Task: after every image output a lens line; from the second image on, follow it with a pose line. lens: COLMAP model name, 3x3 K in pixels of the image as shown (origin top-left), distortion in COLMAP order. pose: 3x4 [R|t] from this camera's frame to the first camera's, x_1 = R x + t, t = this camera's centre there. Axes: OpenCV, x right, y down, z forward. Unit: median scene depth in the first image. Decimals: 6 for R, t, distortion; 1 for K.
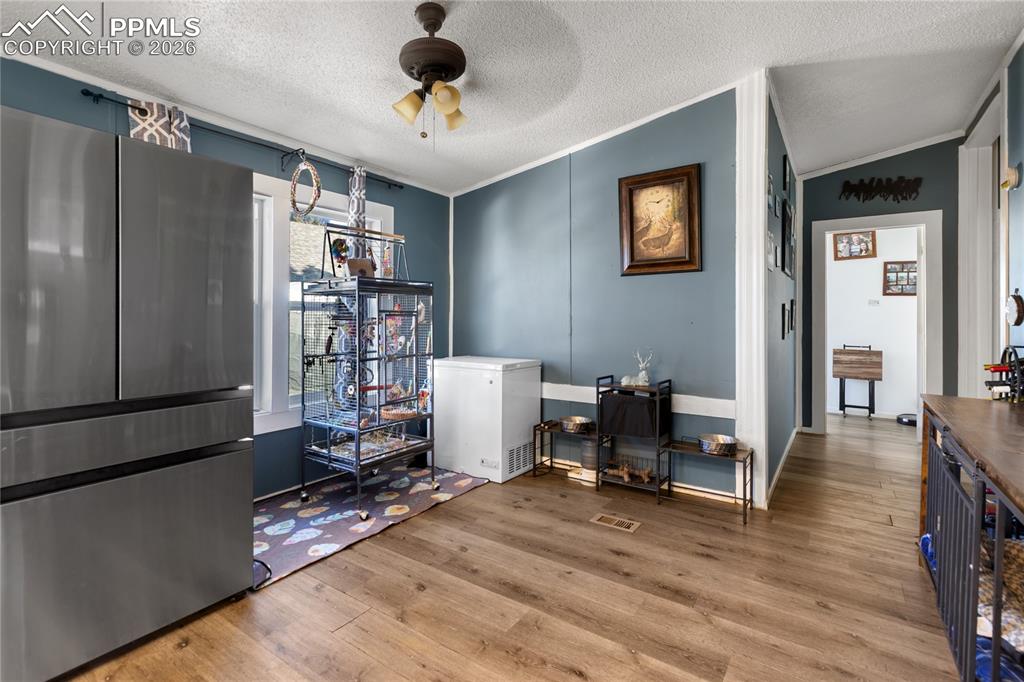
lens RADIAL K [[489.5, 0, 503.8], [0, 489.5, 315.8], [0, 0, 1]] dist [0.003771, 0.000329]
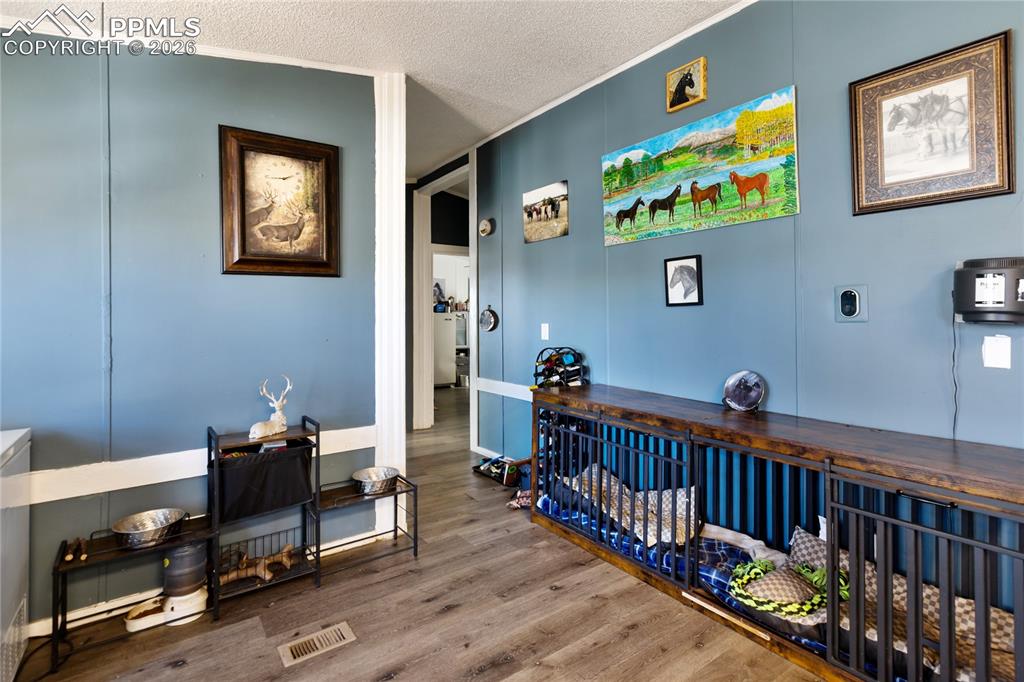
lens RADIAL K [[499.9, 0, 516.1], [0, 499.9, 308.5], [0, 0, 1]] dist [0.003105, 0.000794]
pose [[0.310122, 0.011808, 0.950623, -0.302655], [0.003292, 0.999904, -0.013494, -0.025696], [-0.950691, 0.007315, 0.310054, 0.451329]]
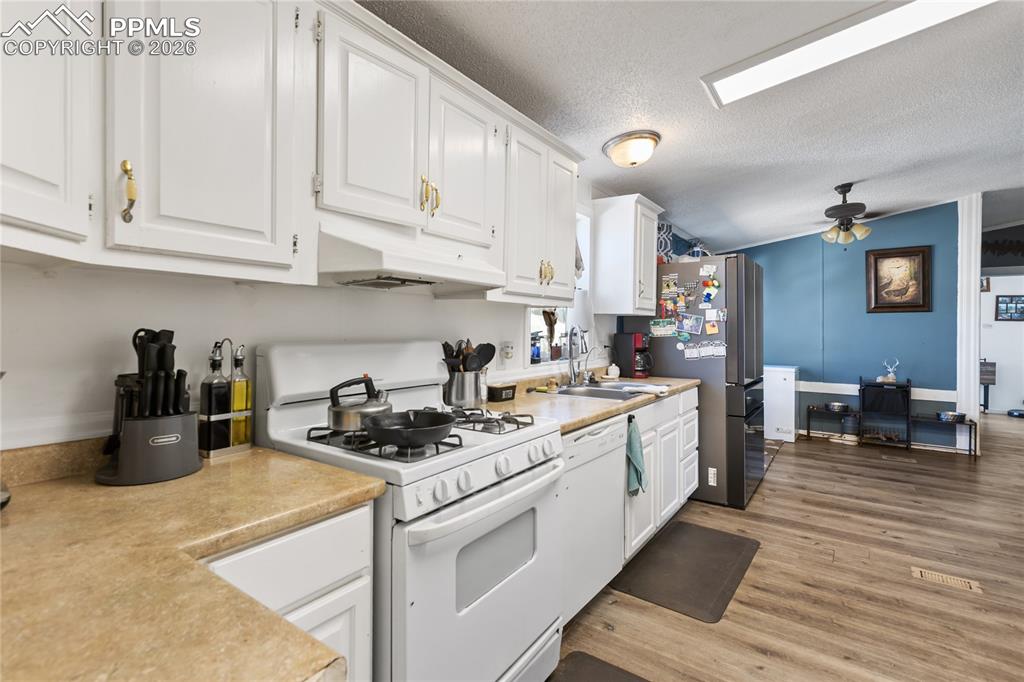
lens RADIAL K [[493.1, 0, 491.5], [0, 493.1, 328.3], [0, 0, 1]] dist [0.000136, -0.000092]
pose [[0.999640, 0.004870, -0.026395, -1.004709], [-0.004798, 0.999985, 0.002820, -0.033277], [0.026409, -0.002692, 0.999648, -0.669349]]
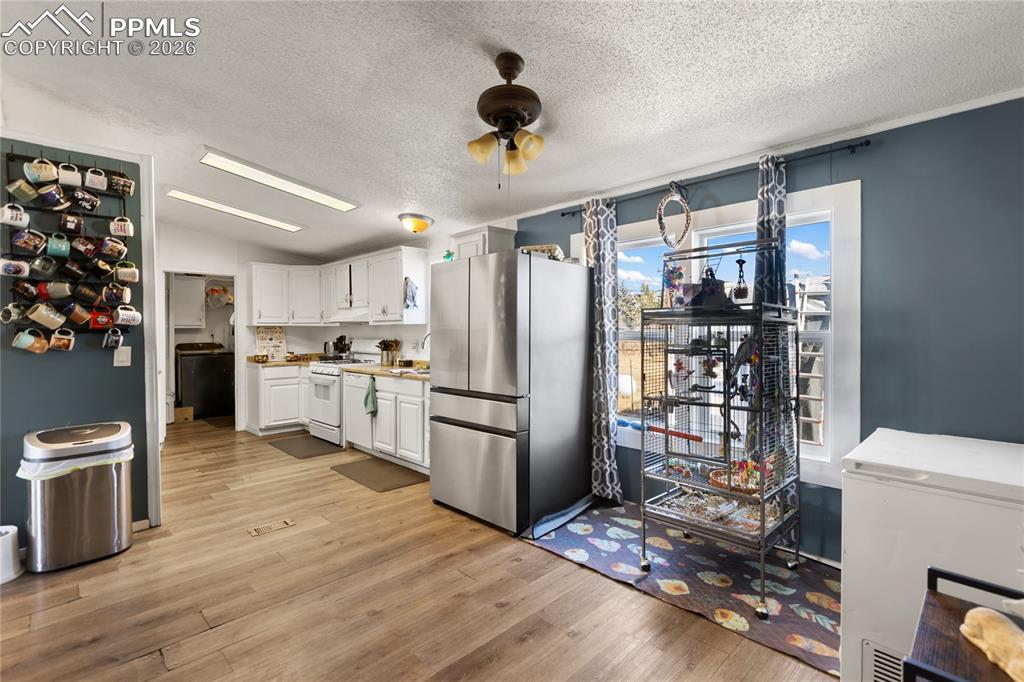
lens RADIAL K [[463.5, 0, 512.0], [0, 463.5, 341.0], [0, 0, 1]] dist [0.012356, 0.000512]
pose [[-0.183095, 0.012674, -0.983014, 0.537511], [0.006753, 0.999910, 0.011634, -0.025610], [0.983072, -0.004508, -0.183164, 0.788461]]
